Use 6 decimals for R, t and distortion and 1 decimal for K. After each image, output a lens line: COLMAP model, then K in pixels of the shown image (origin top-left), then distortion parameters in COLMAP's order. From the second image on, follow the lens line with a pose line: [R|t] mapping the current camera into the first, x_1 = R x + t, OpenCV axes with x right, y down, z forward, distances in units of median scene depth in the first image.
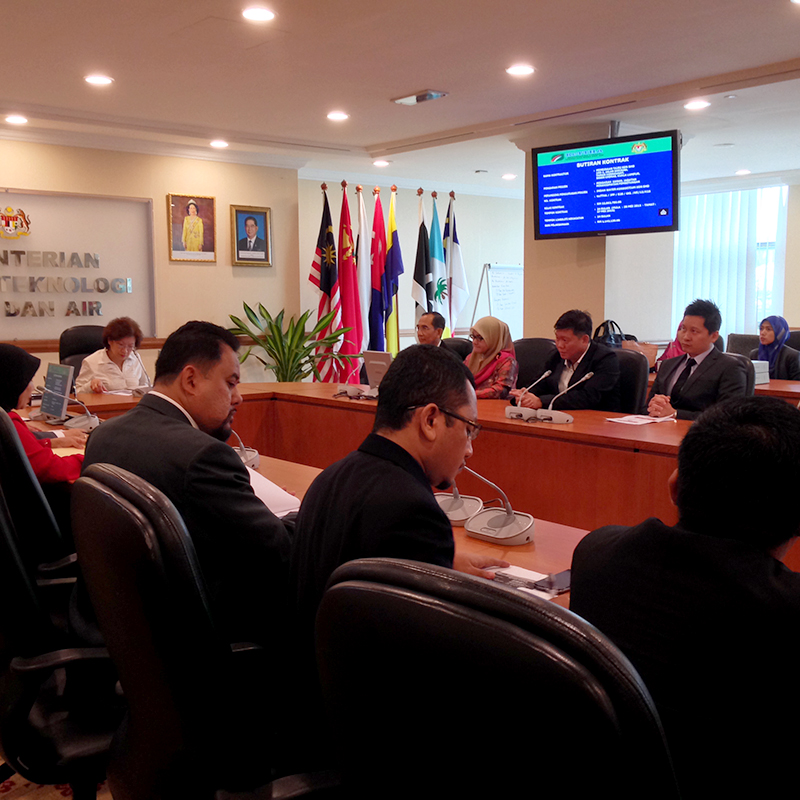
lens RADIAL K [[954.3, 0, 400.1], [0, 954.3, 413.6], [0, 0, 1]] dist [0.022728, 0.108795]
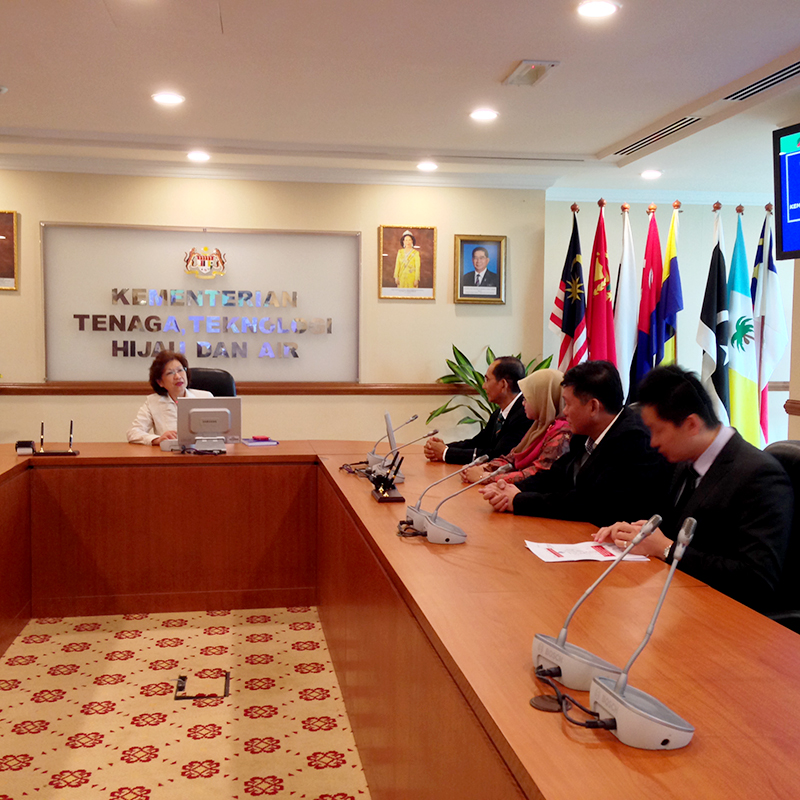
lens RADIAL K [[956.9, 0, 400.0], [0, 956.9, 400.0], [0, 0, 1]] dist [0.125834, -0.187847]
pose [[0.863059, 0.042423, -0.503318, 0.225893], [-0.072018, 0.996621, -0.039490, -0.027926], [0.499943, 0.070330, 0.863198, 0.220049]]
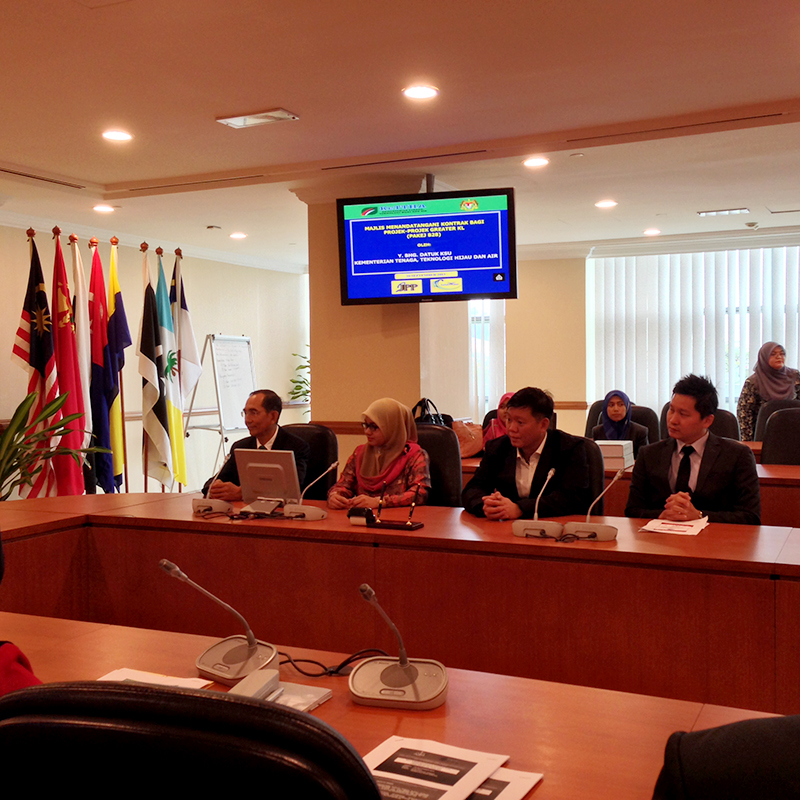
lens RADIAL K [[954.3, 0, 400.1], [0, 954.3, 413.6], [0, 0, 1]] dist [0.022728, 0.108795]
pose [[0.907324, -0.026376, 0.419605, -0.143639], [0.058696, 0.996203, -0.064299, -0.025049], [-0.416316, 0.082969, 0.905427, 0.189867]]
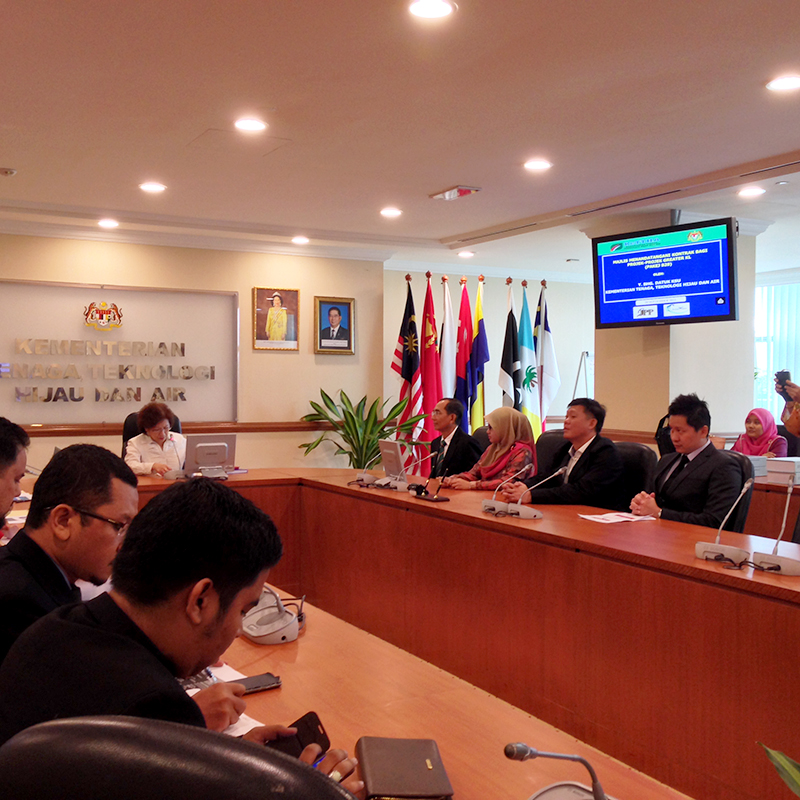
lens RADIAL K [[954.3, 0, 400.1], [0, 954.3, 413.6], [0, 0, 1]] dist [0.022728, 0.108795]
pose [[0.982245, 0.014303, -0.187058, 0.109284], [-0.030517, 0.995991, -0.084088, -0.005692], [0.185106, 0.088303, 0.978743, 0.008381]]
